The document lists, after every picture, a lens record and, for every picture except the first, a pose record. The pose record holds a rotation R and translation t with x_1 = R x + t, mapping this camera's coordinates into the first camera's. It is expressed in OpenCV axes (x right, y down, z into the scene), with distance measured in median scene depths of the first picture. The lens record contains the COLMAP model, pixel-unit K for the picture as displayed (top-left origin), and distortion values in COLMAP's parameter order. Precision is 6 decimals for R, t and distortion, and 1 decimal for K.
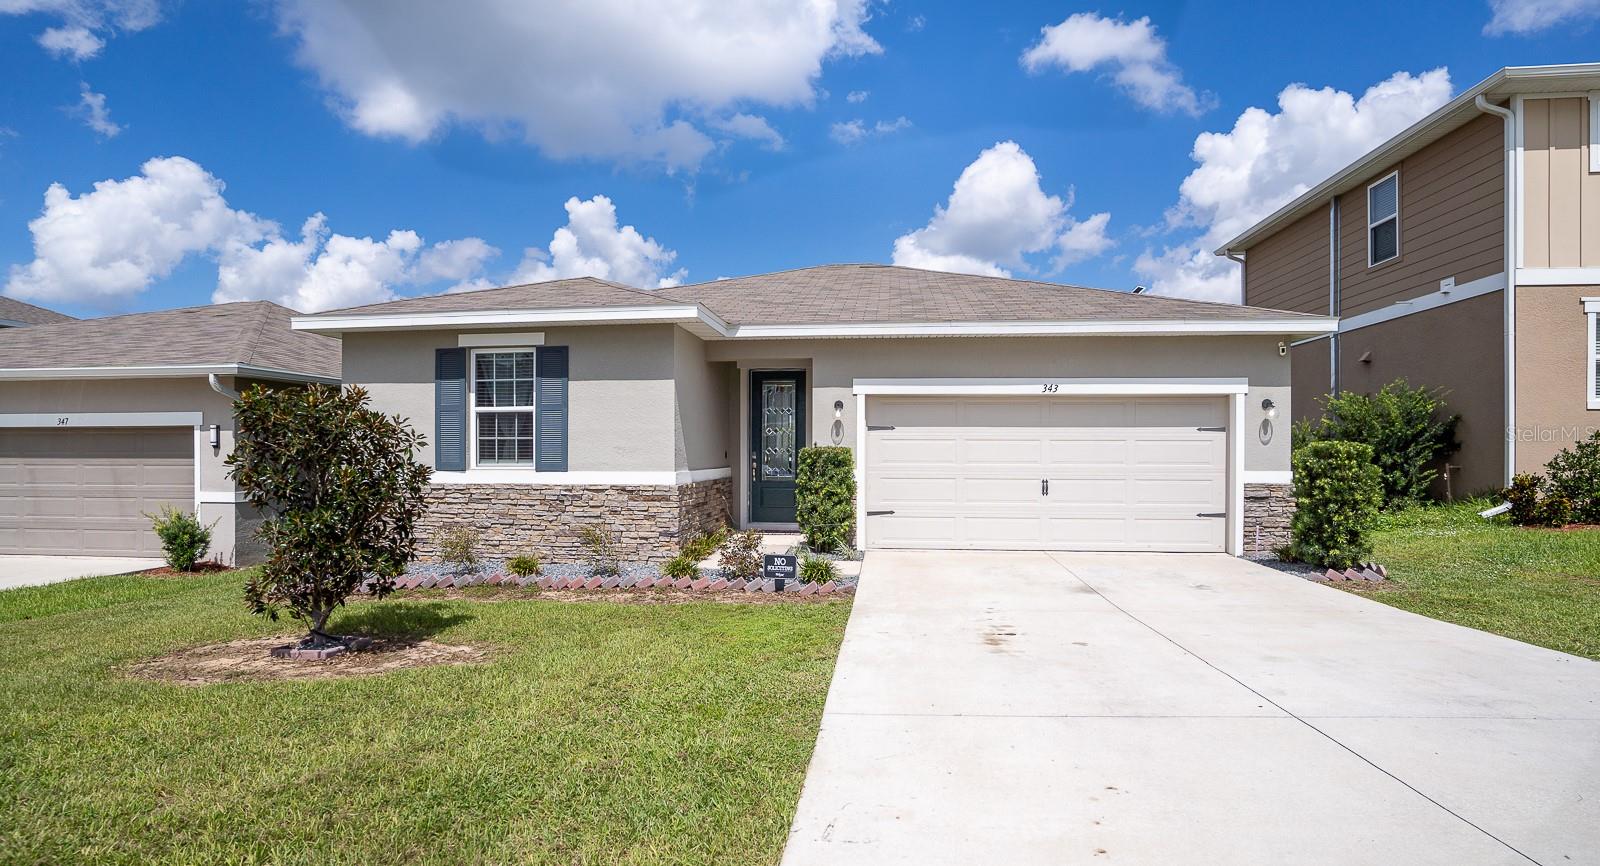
lens RADIAL K [[874.8, 0, 789.6], [0, 874.8, 466.1], [0, 0, 1]] dist [-0.050055, 0.008261]
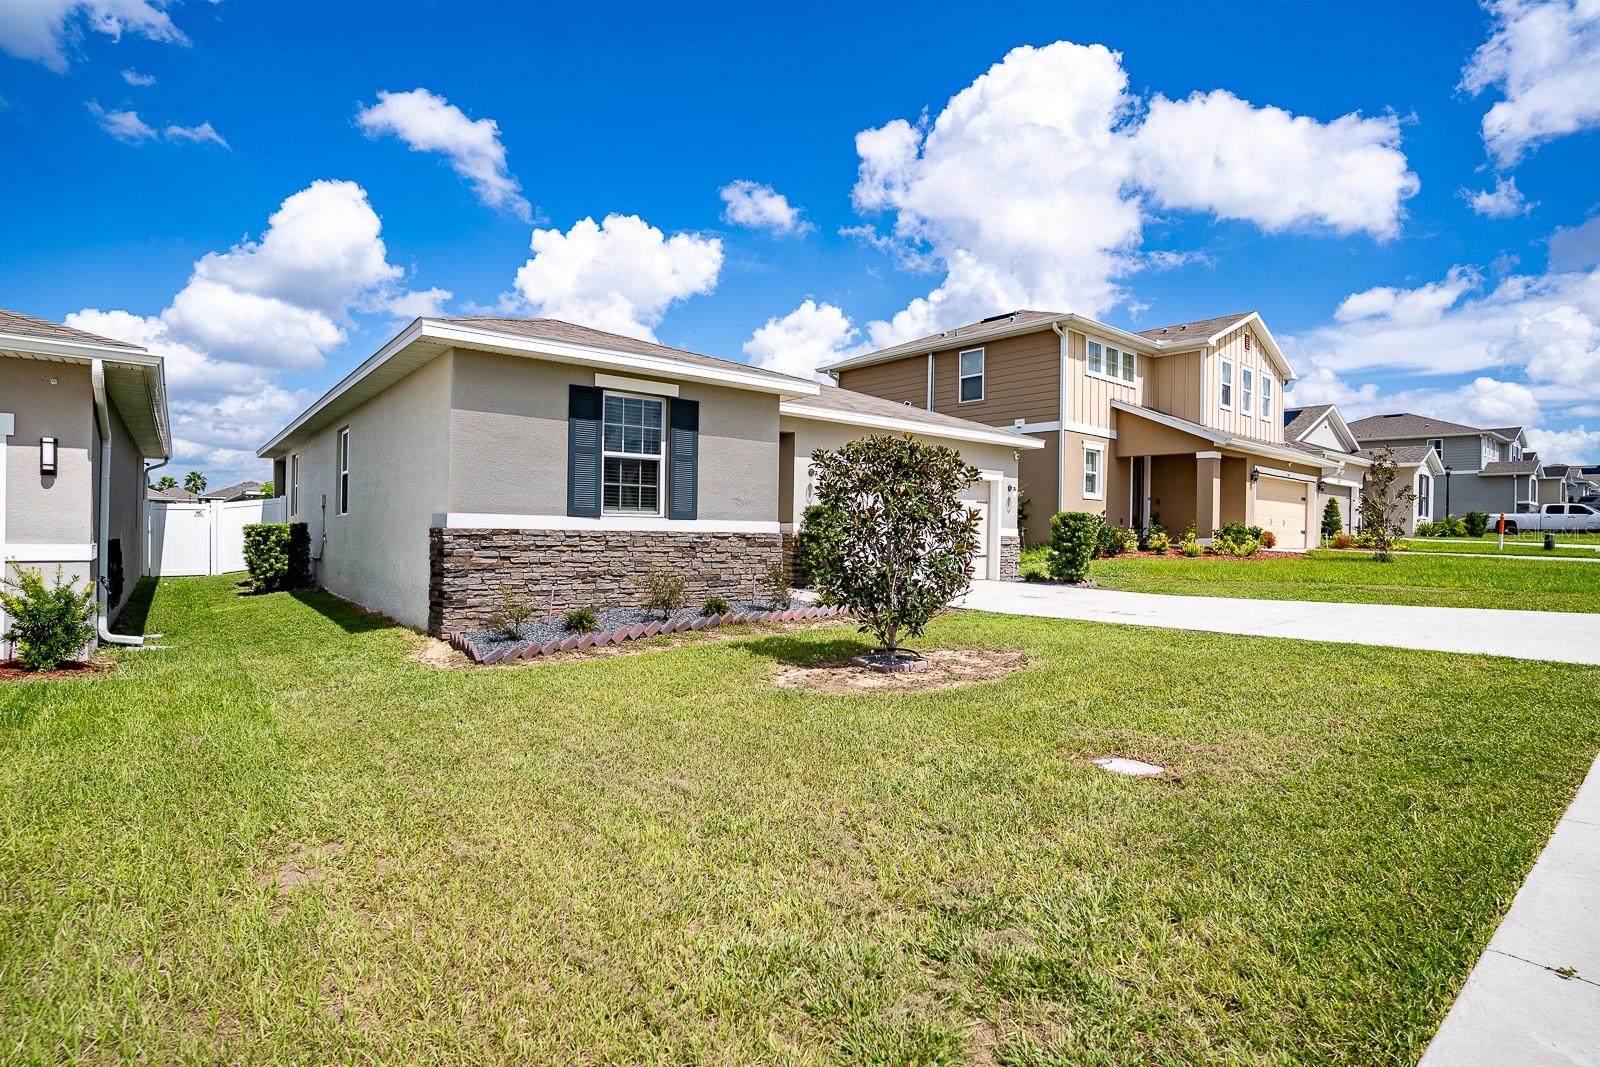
lens RADIAL K [[787.6, 0, 803.7], [0, 787.6, 537.1], [0, 0, 1]] dist [-0.072404, 0.031078]
pose [[0.698757, 0.003582, 0.715350, -0.754868], [-0.016244, 0.999809, 0.010861, 0.012938], [-0.715174, -0.019210, 0.698682, 0.216198]]
